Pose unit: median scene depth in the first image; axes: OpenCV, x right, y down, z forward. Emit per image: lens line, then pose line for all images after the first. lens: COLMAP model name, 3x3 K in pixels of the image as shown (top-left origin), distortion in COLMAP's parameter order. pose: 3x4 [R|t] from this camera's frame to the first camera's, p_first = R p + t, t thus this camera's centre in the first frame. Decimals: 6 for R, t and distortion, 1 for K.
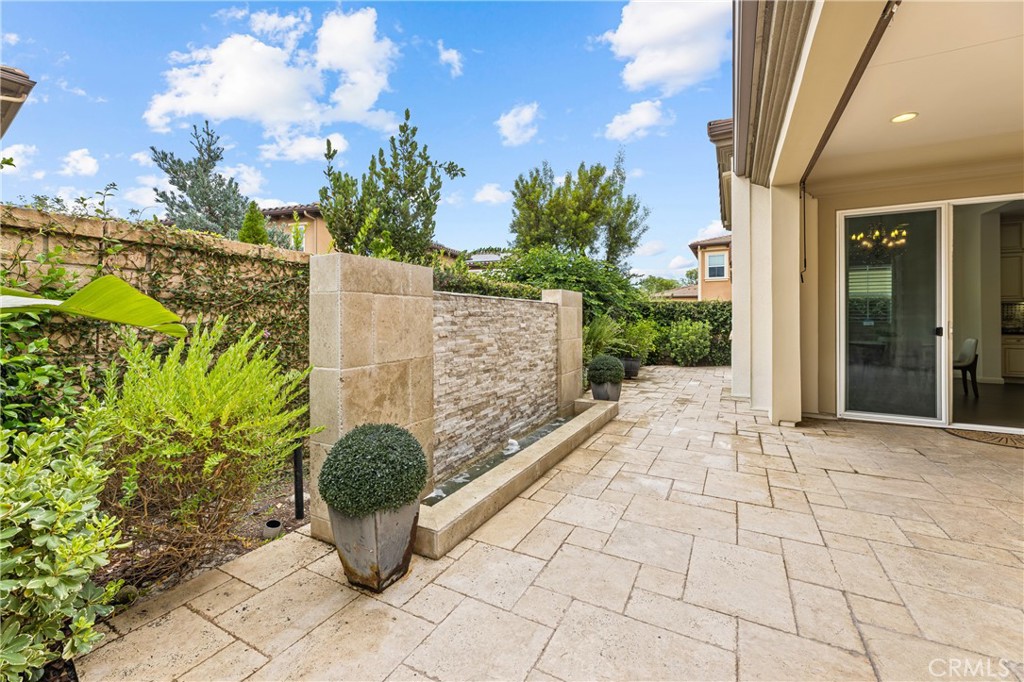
lens RADIAL K [[419.8, 0, 507.6], [0, 419.8, 314.3], [0, 0, 1]] dist [0.001136, 0.000443]
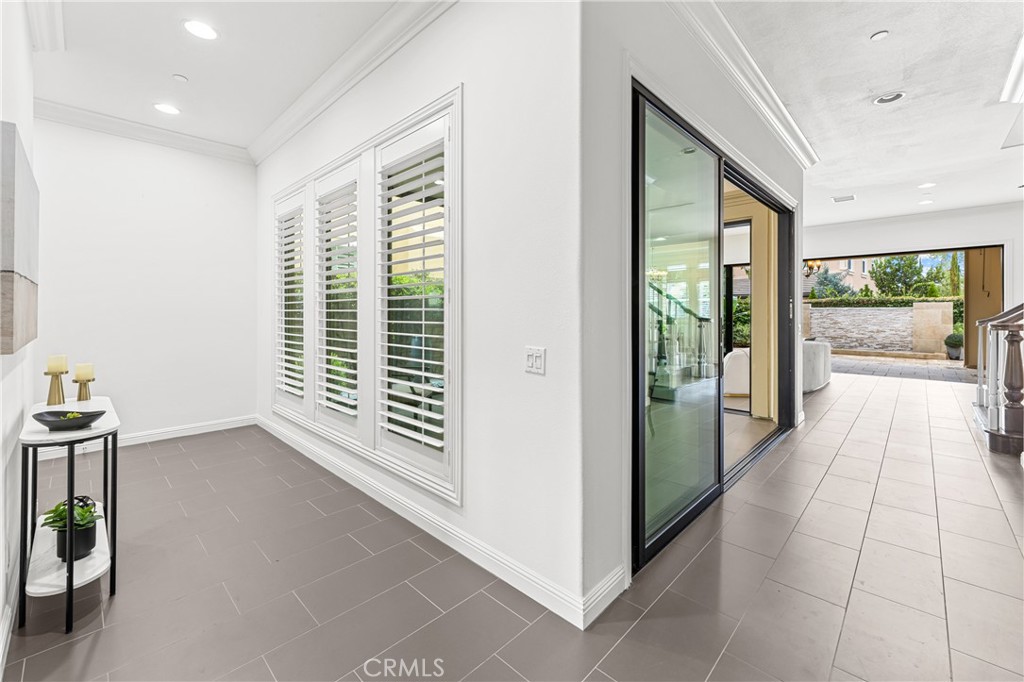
lens RADIAL K [[419.8, 0, 507.6], [0, 419.8, 314.3], [0, 0, 1]] dist [0.001136, 0.000443]
pose [[-0.272163, 0.004355, -0.962241, 4.543940], [0.007252, 0.999971, 0.002475, -0.023568], [0.962224, -0.006304, -0.272187, -0.851634]]
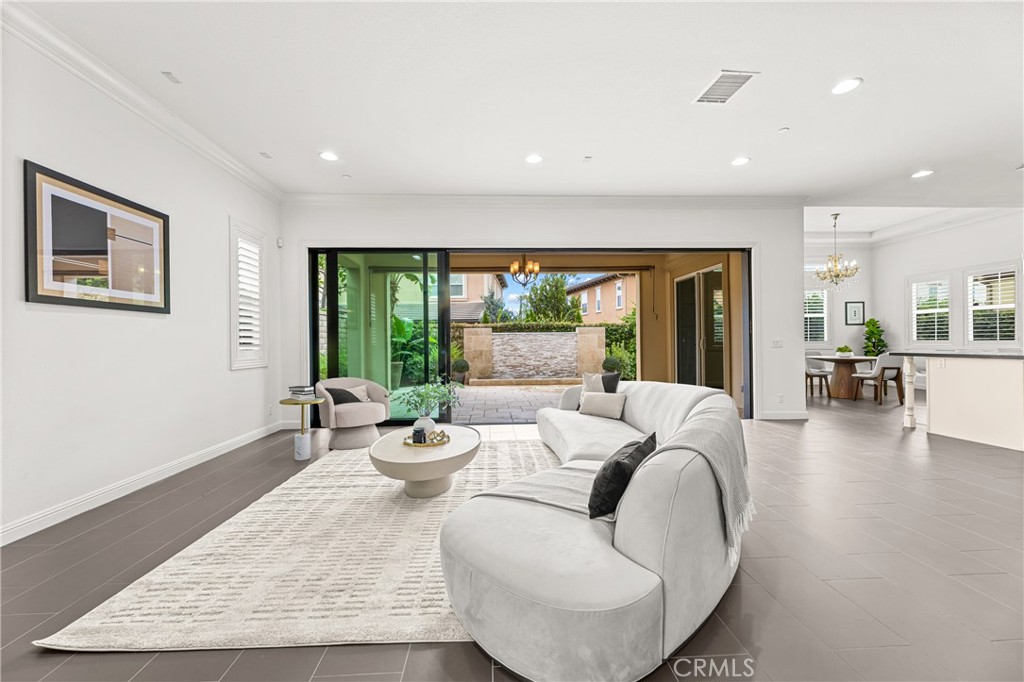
lens RADIAL K [[407.3, 0, 507.8], [0, 407.3, 339.1], [0, 0, 1]] dist [0.001356, 0.000190]
pose [[0.517232, -0.011248, -0.855771, 2.791156], [0.018205, 0.999832, -0.002138, 0.006945], [0.855652, -0.014473, 0.517350, -0.773583]]
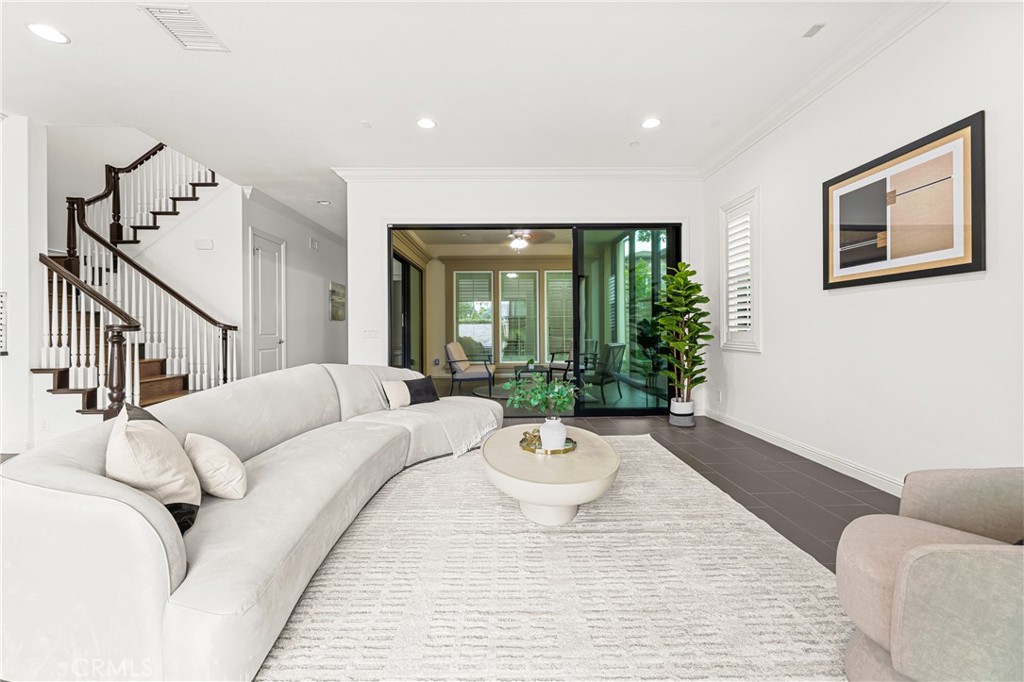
lens RADIAL K [[415.1, 0, 507.1], [0, 415.1, 328.0], [0, 0, 1]] dist [0.000913, 0.000166]
pose [[-0.492646, 0.004839, 0.870217, 1.289530], [-0.001257, 0.999980, -0.006272, 0.019711], [-0.870229, -0.004184, -0.492630, -0.018608]]
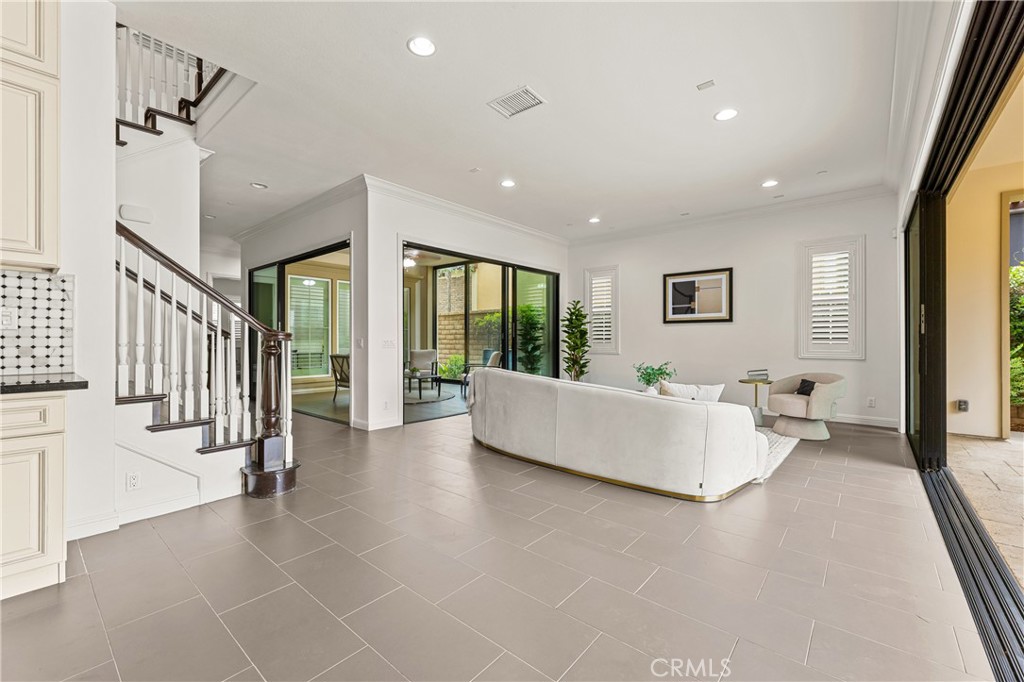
lens RADIAL K [[424.1, 0, 508.6], [0, 424.1, 340.2], [0, 0, 1]] dist [0.001019, -0.000046]
pose [[-0.977879, -0.001075, 0.209169, 2.071544], [-0.002786, 0.999965, -0.007887, 0.027463], [-0.209153, -0.008295, -0.977848, 1.110774]]
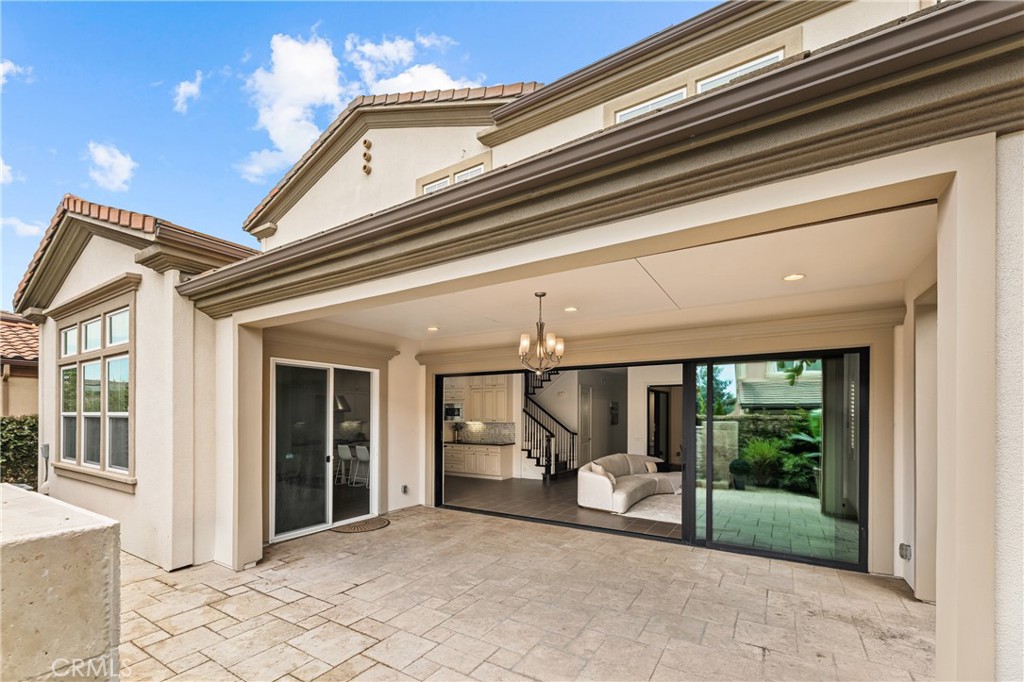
lens RADIAL K [[434.3, 0, 501.5], [0, 434.3, 414.1], [0, 0, 1]] dist [0.000488, 0.000053]
pose [[0.073510, -0.001350, 0.997294, -0.451203], [-0.009543, 0.999952, 0.002057, -0.150441], [-0.997249, -0.009668, 0.073494, 0.449227]]
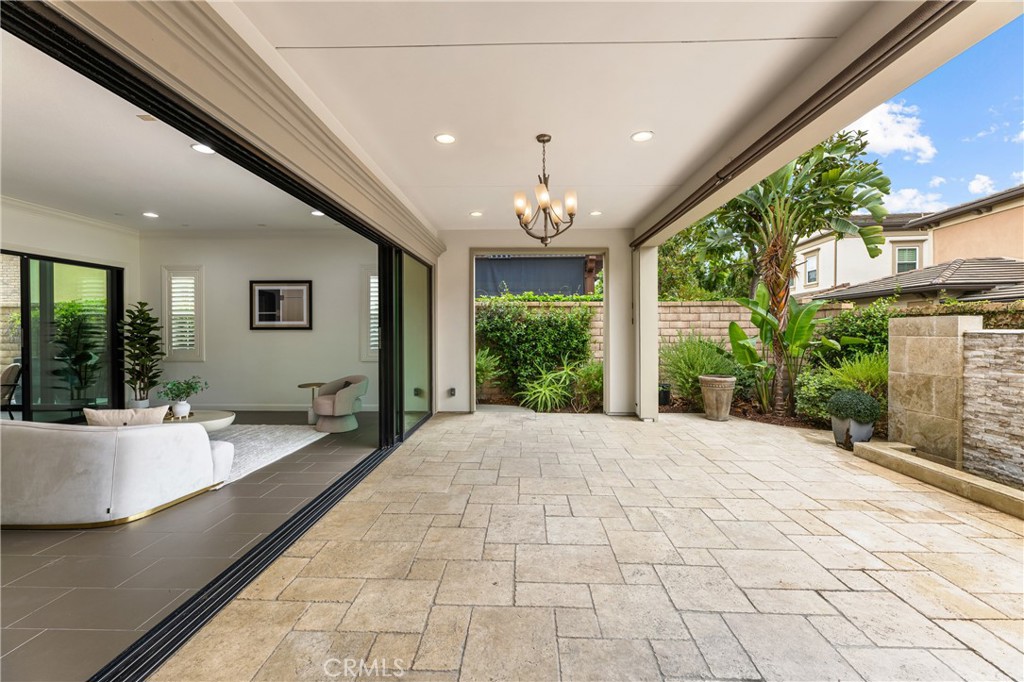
lens RADIAL K [[417.2, 0, 516.1], [0, 417.2, 333.8], [0, 0, 1]] dist [-0.000780, -0.000183]
pose [[-0.889975, 0.003722, -0.455993, 1.526852], [0.004713, 0.999988, -0.001037, -0.046969], [0.455984, -0.003072, -0.889983, 1.337714]]
